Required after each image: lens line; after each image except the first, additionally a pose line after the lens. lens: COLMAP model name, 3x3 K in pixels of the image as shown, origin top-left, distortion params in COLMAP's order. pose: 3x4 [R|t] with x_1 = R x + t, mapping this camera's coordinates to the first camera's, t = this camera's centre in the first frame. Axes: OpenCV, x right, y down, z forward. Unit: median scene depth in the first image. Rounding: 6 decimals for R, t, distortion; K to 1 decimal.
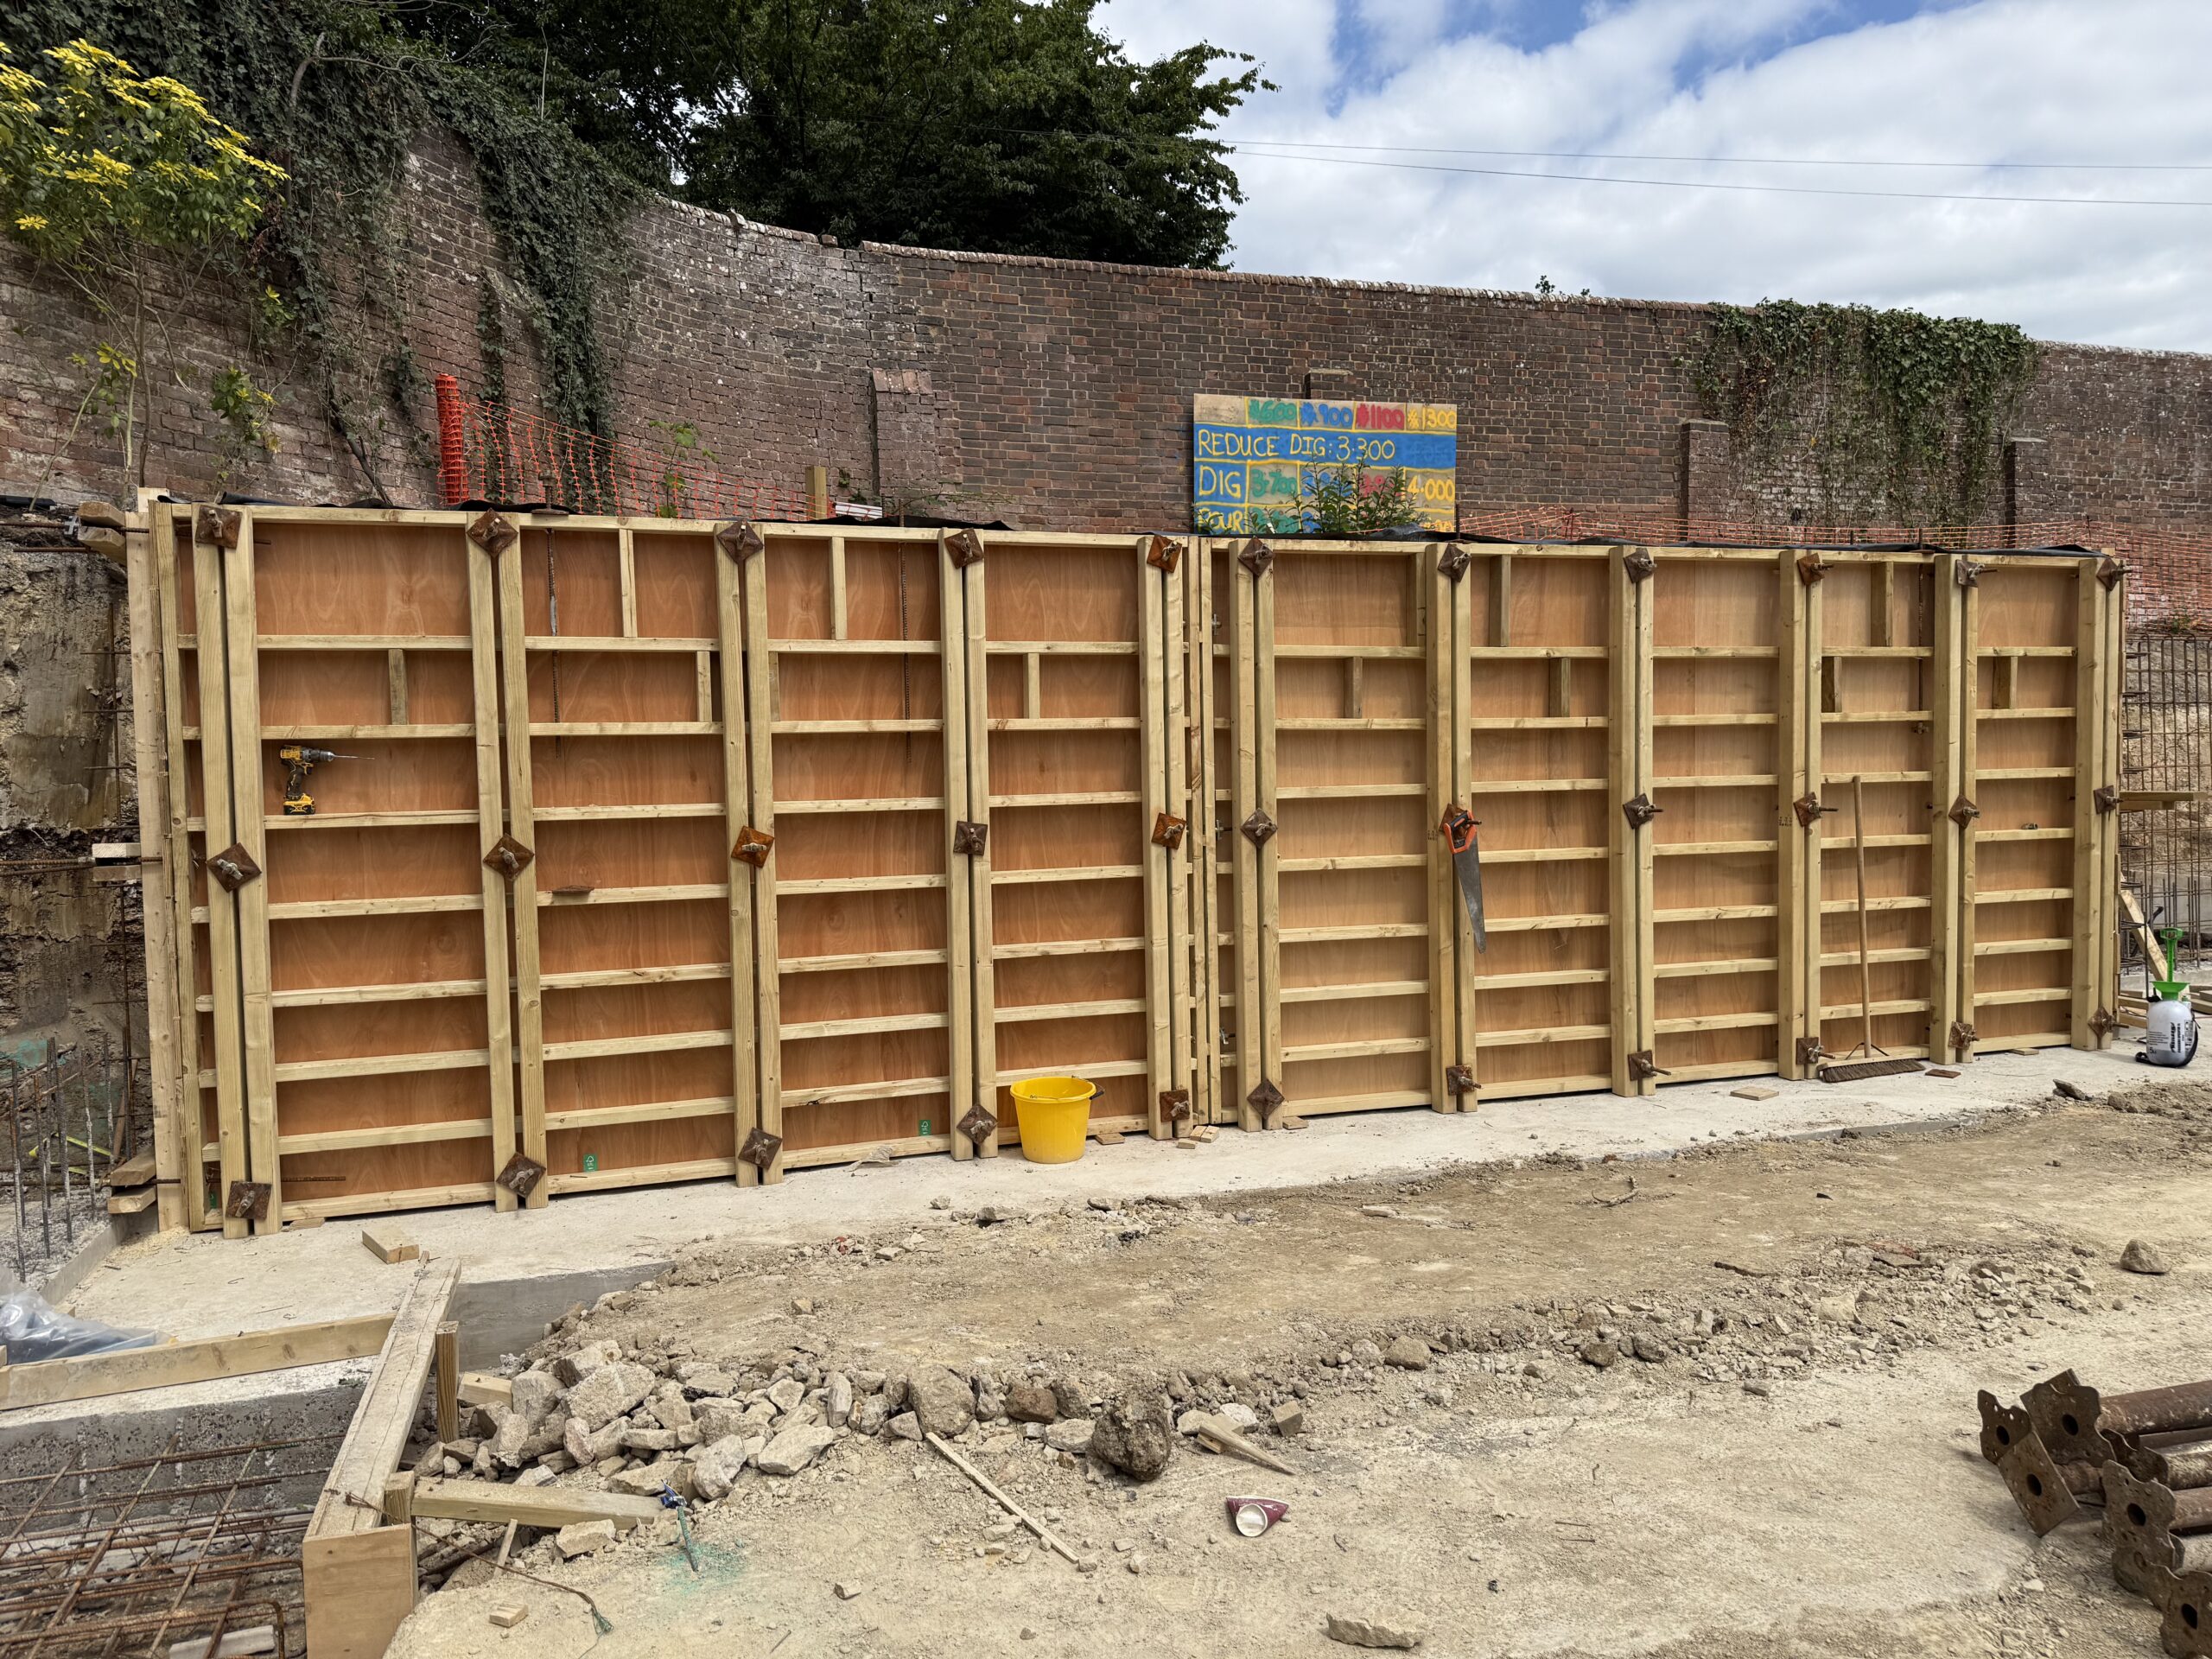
lens RADIAL K [[1508.0, 0, 1106.0], [0, 1508.0, 829.5], [0, 0, 1]] dist [0.166934, -0.279395]
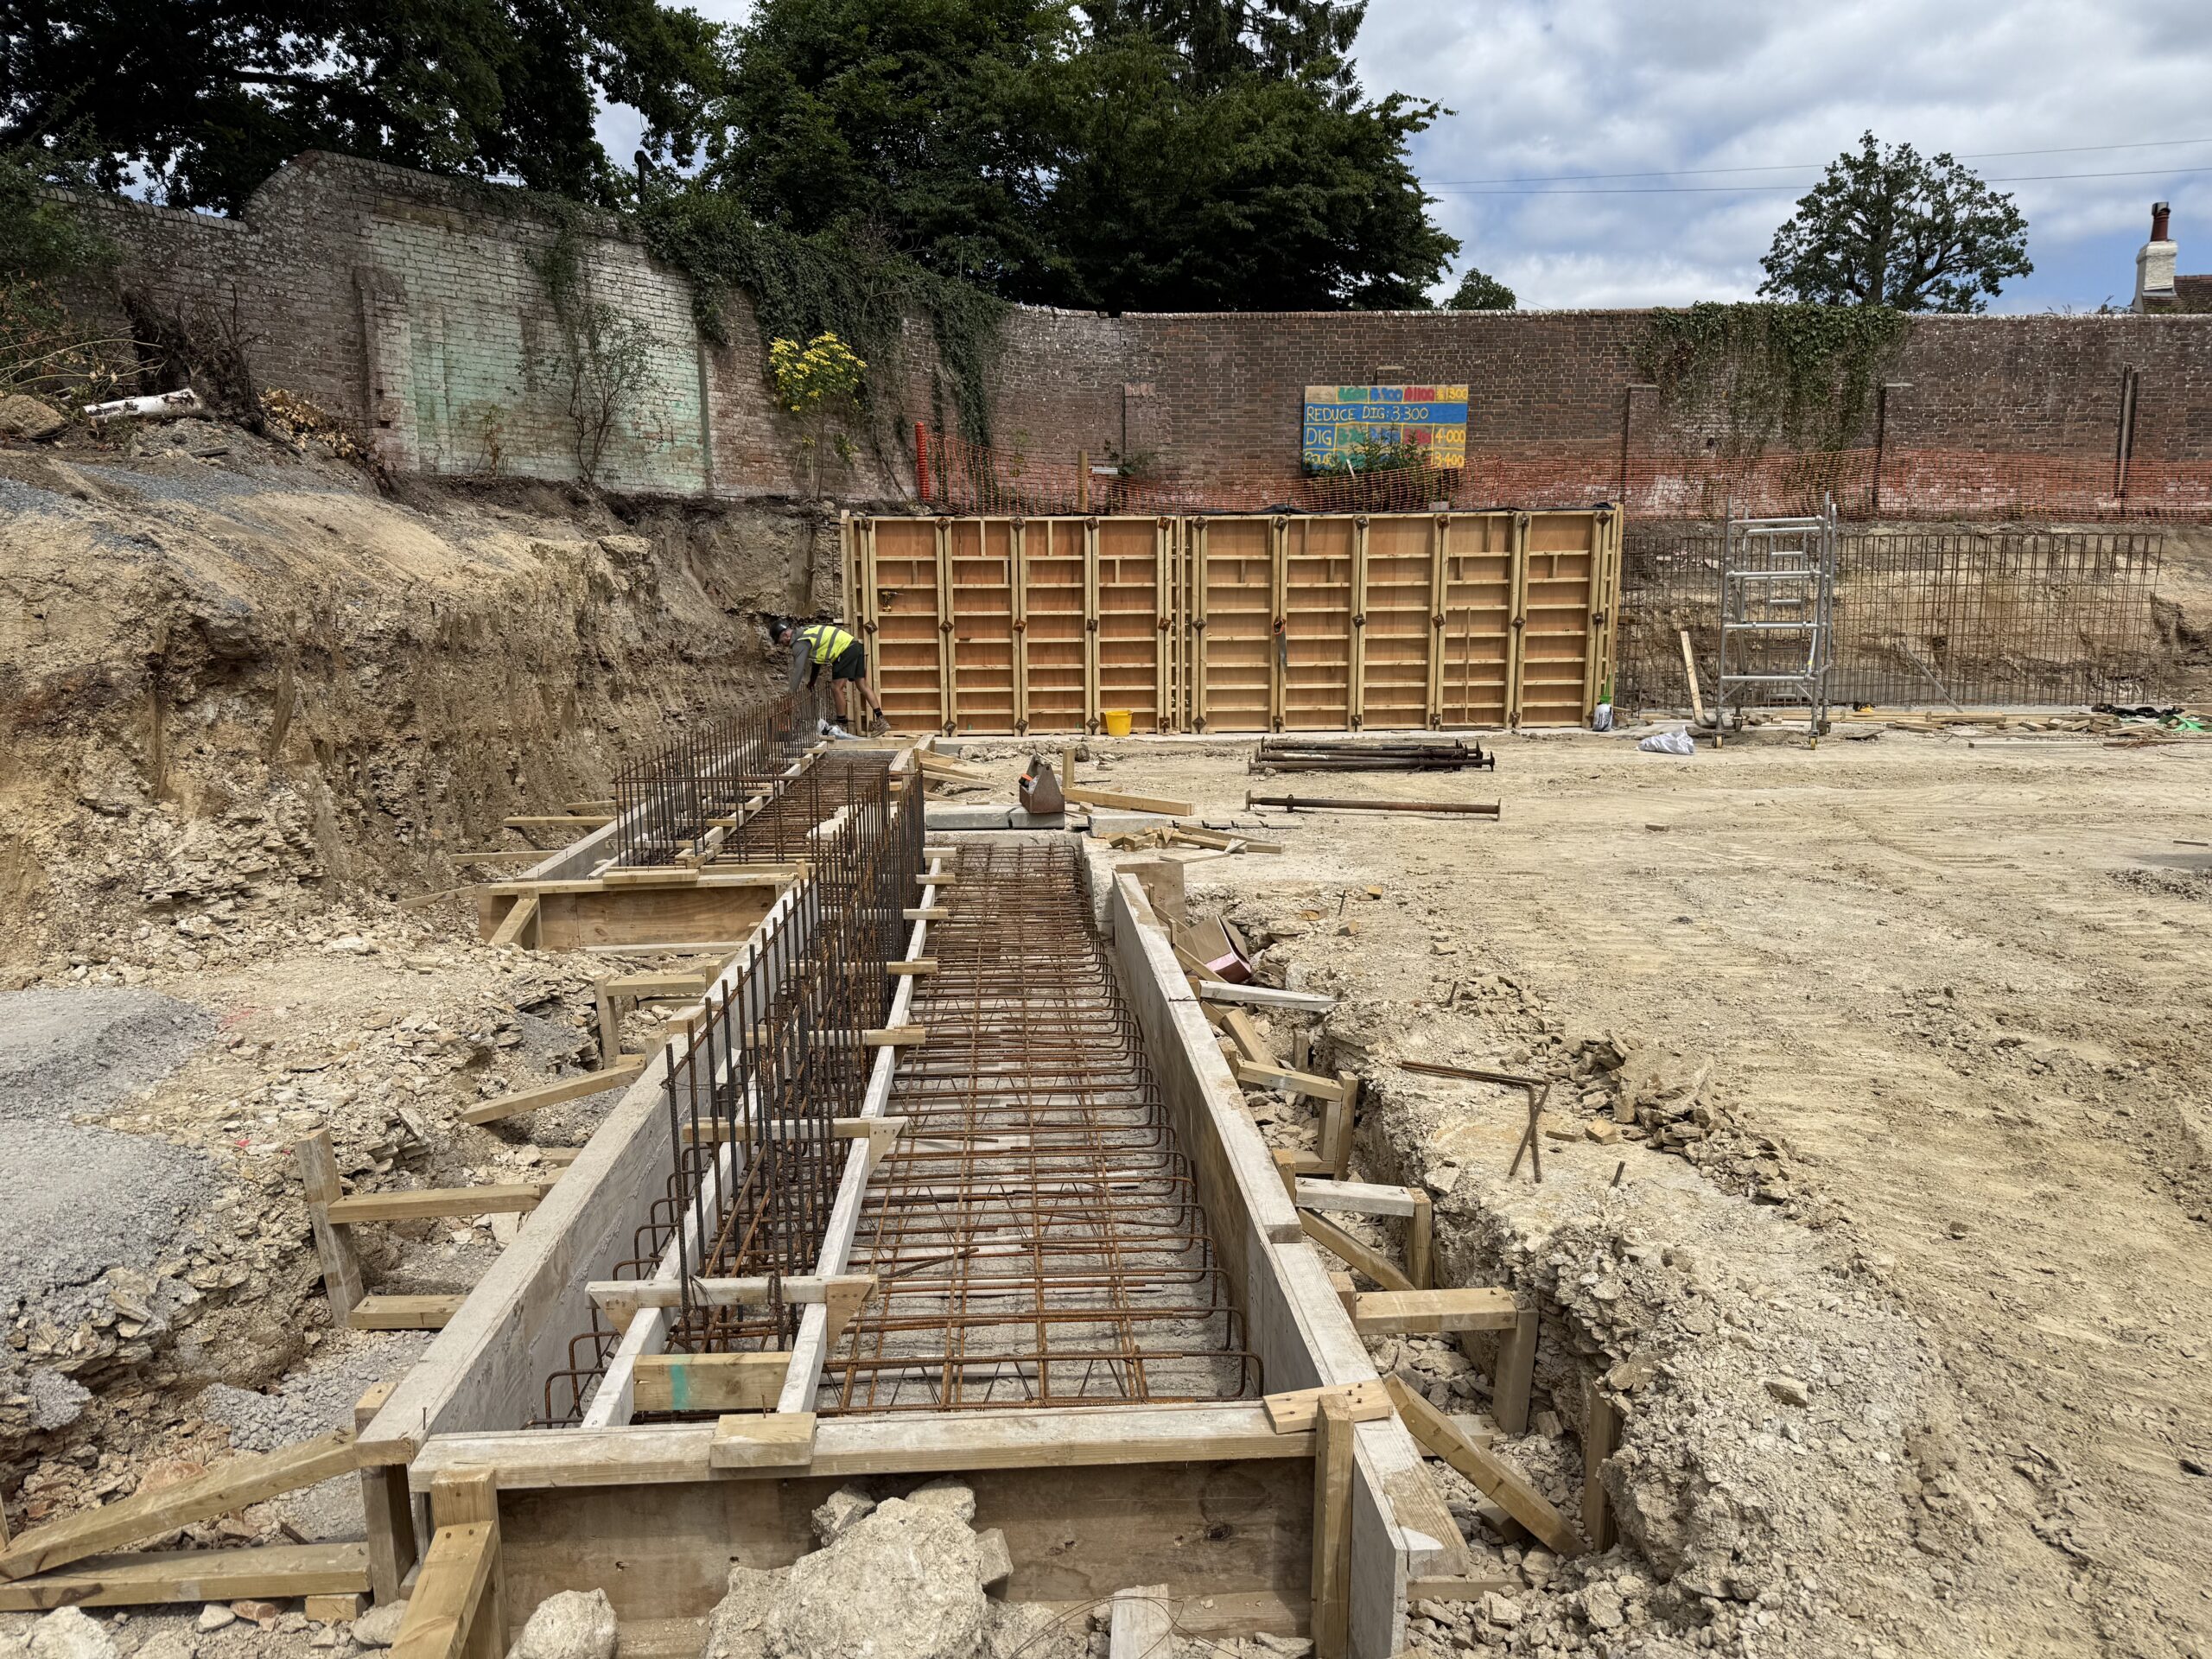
lens RADIAL K [[1508.0, 0, 1106.0], [0, 1508.0, 829.5], [0, 0, 1]] dist [0.166934, -0.279395]
pose [[0.967502, 0.050618, -0.247744, 0.648147], [-0.023465, 0.993504, 0.111355, 0.068806], [0.251772, -0.101923, 0.962405, -1.758239]]
